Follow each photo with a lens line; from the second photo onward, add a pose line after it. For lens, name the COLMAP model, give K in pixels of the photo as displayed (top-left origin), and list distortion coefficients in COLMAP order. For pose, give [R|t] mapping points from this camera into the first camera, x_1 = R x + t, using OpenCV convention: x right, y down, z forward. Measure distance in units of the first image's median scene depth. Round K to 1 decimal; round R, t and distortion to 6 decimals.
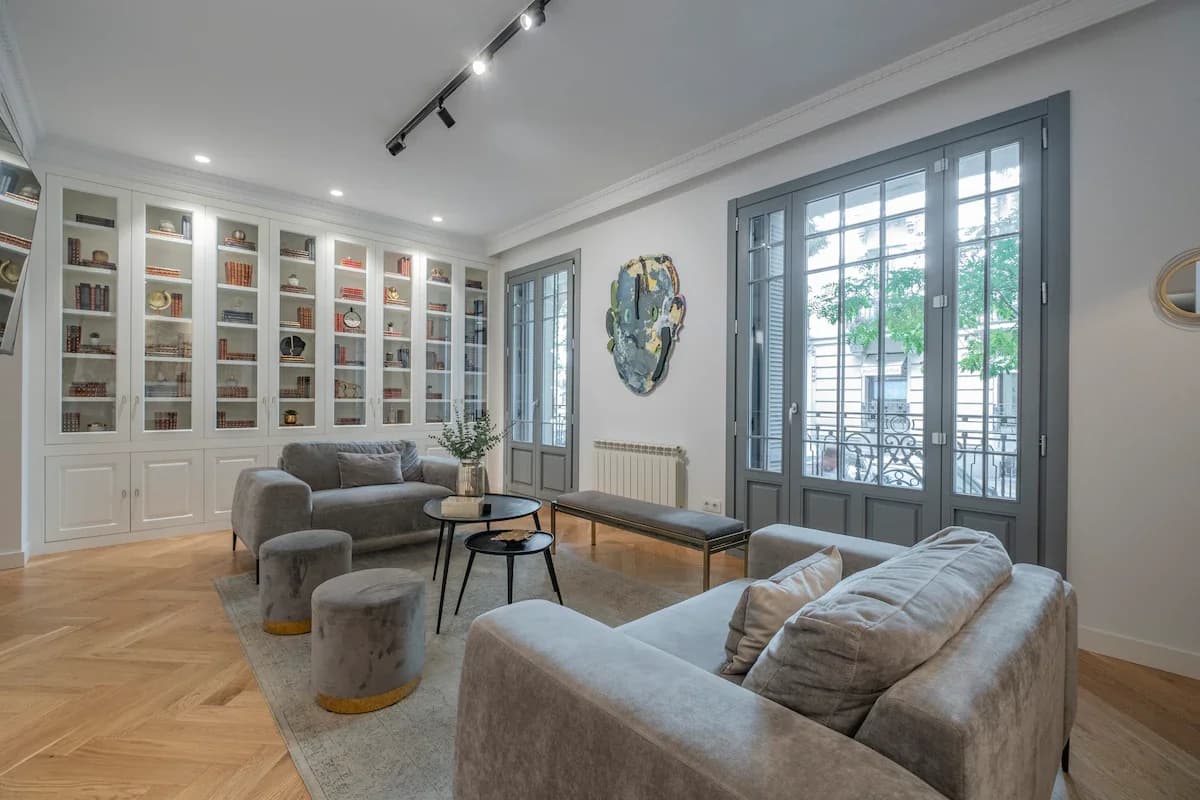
lens RADIAL K [[518.8, 0, 598.7], [0, 518.8, 402.4], [0, 0, 1]] dist [0.001662, -0.003617]
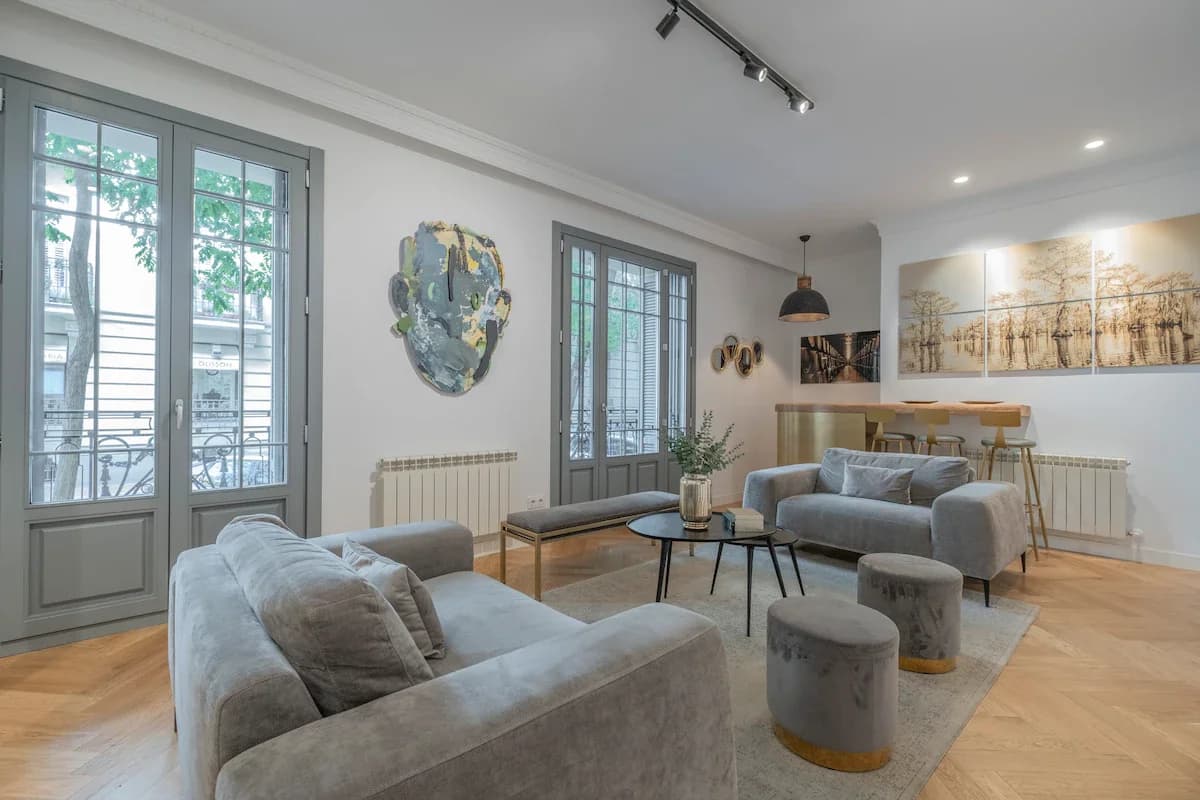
lens RADIAL K [[518.8, 0, 596.4], [0, 518.8, 402.9], [0, 0, 1]] dist [0.001662, -0.003617]
pose [[0.007456, -0.011064, 0.999911, -0.731043], [-0.001361, 0.999938, 0.011074, -0.011022], [-0.999971, -0.001443, 0.007441, 0.770225]]
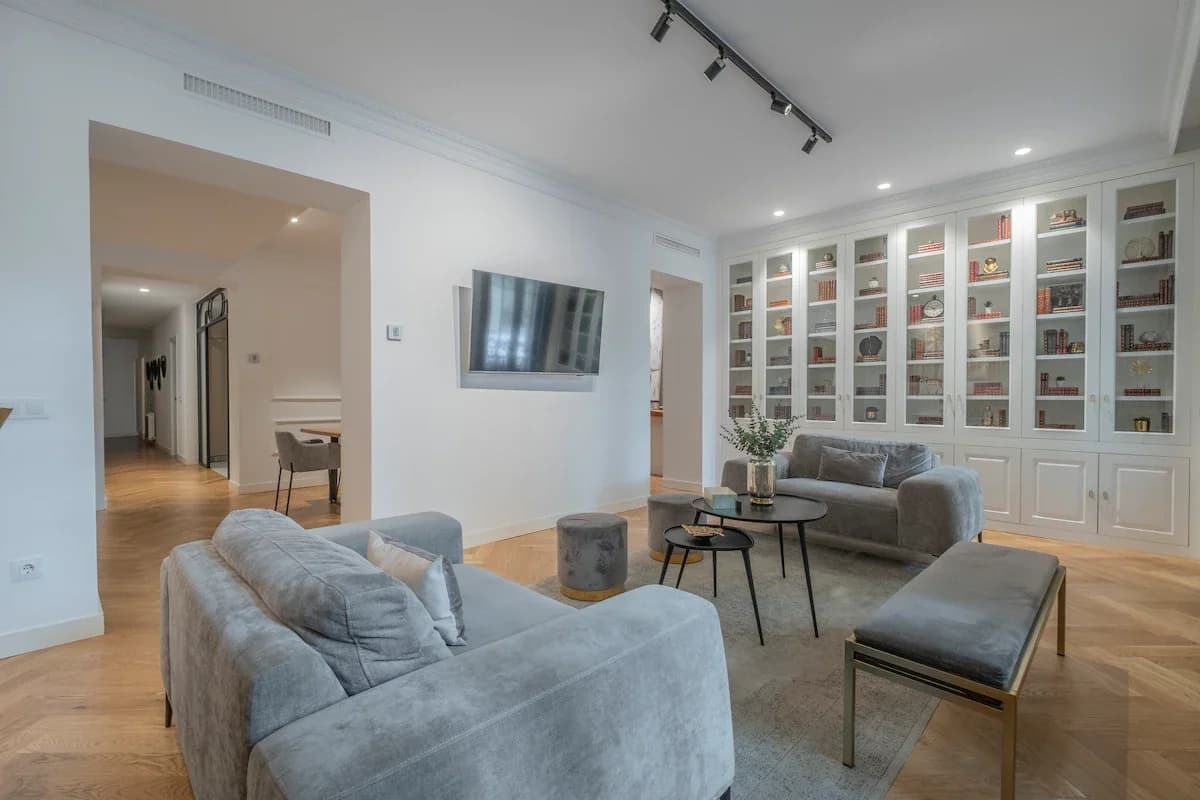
lens RADIAL K [[518.8, 0, 597.2], [0, 518.8, 399.9], [0, 0, 1]] dist [0.001662, -0.003617]
pose [[0.052048, 0.002648, -0.998641, 0.465585], [-0.005733, 0.999981, 0.002353, 0.001883], [0.998628, 0.005603, 0.052062, 0.423399]]
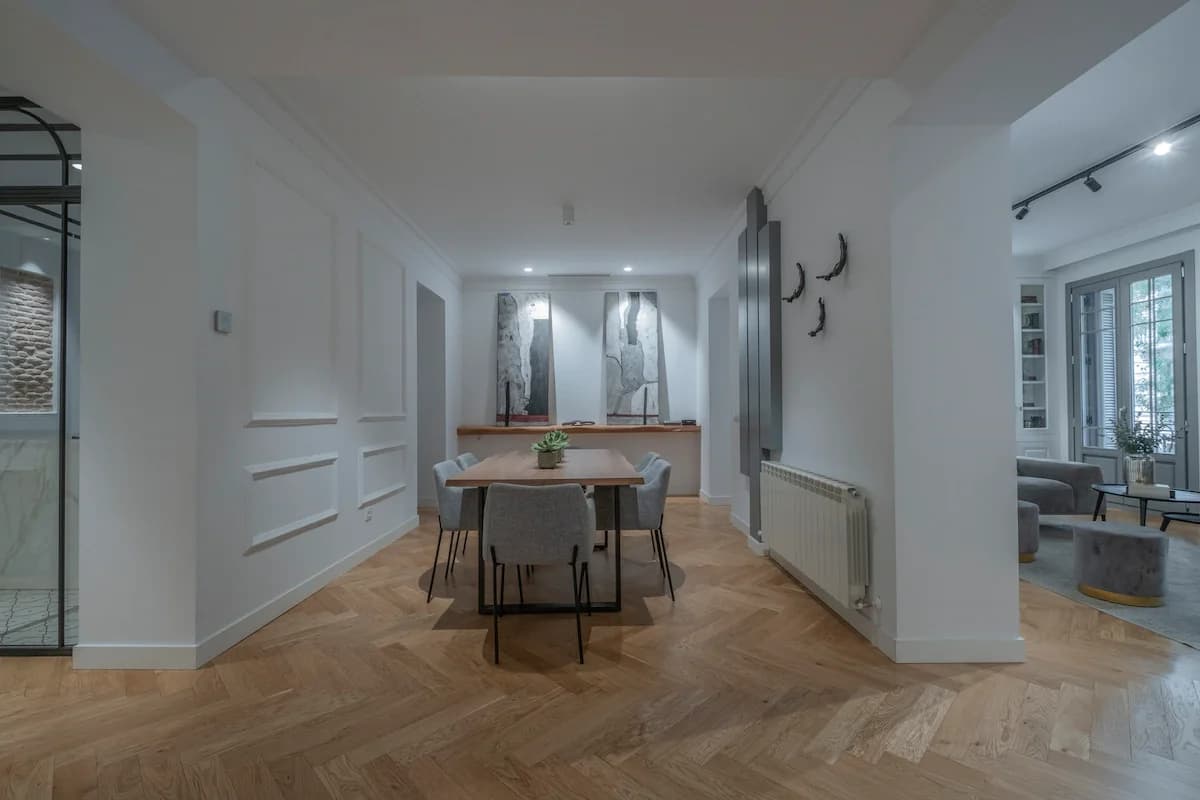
lens RADIAL K [[518.8, 0, 595.6], [0, 518.8, 401.4], [0, 0, 1]] dist [0.001662, -0.003617]
pose [[0.735743, -0.018740, -0.677001, -0.240555], [0.006337, 0.999764, -0.020788, -0.000743], [0.677231, 0.011004, 0.735688, -0.526313]]
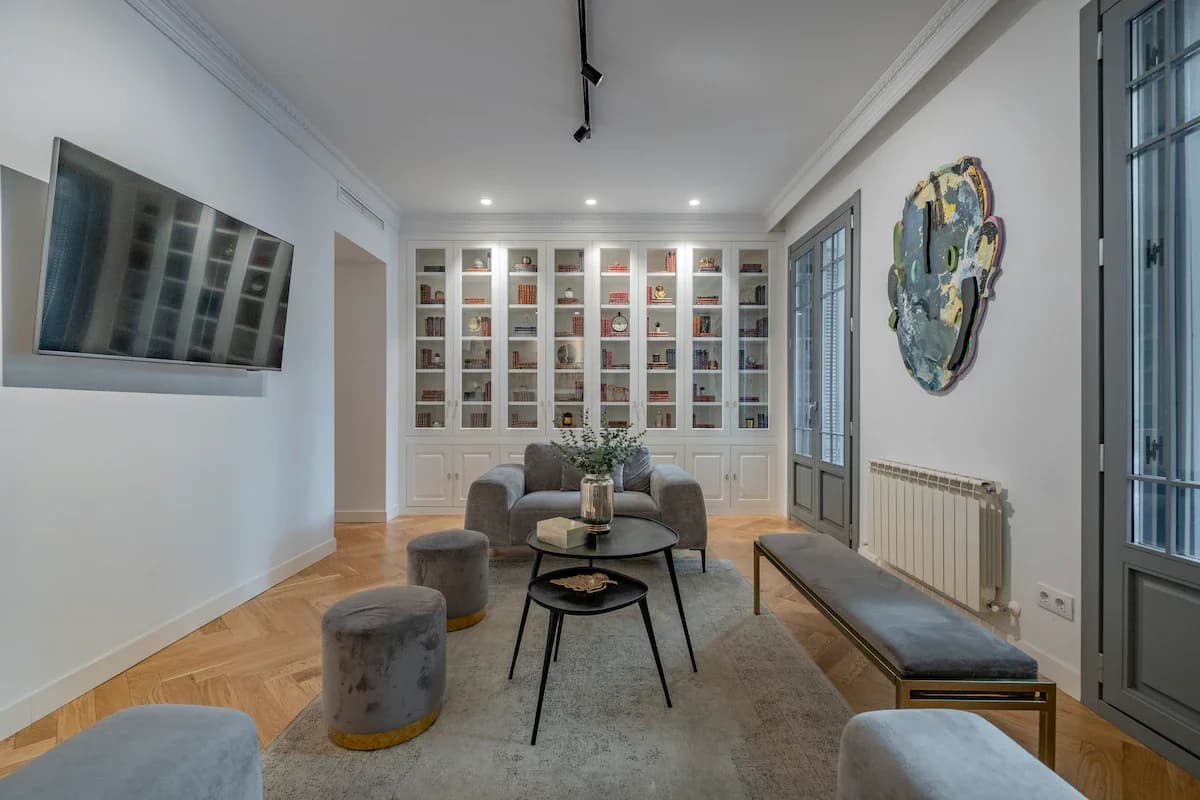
lens RADIAL K [[518.8, 0, 598.0], [0, 518.8, 401.8], [0, 0, 1]] dist [0.001662, -0.003617]
pose [[0.736763, -0.005532, -0.676128, 0.205530], [-0.000319, 0.999964, -0.008530, 0.001295], [0.676151, 0.006501, 0.736735, 0.263789]]
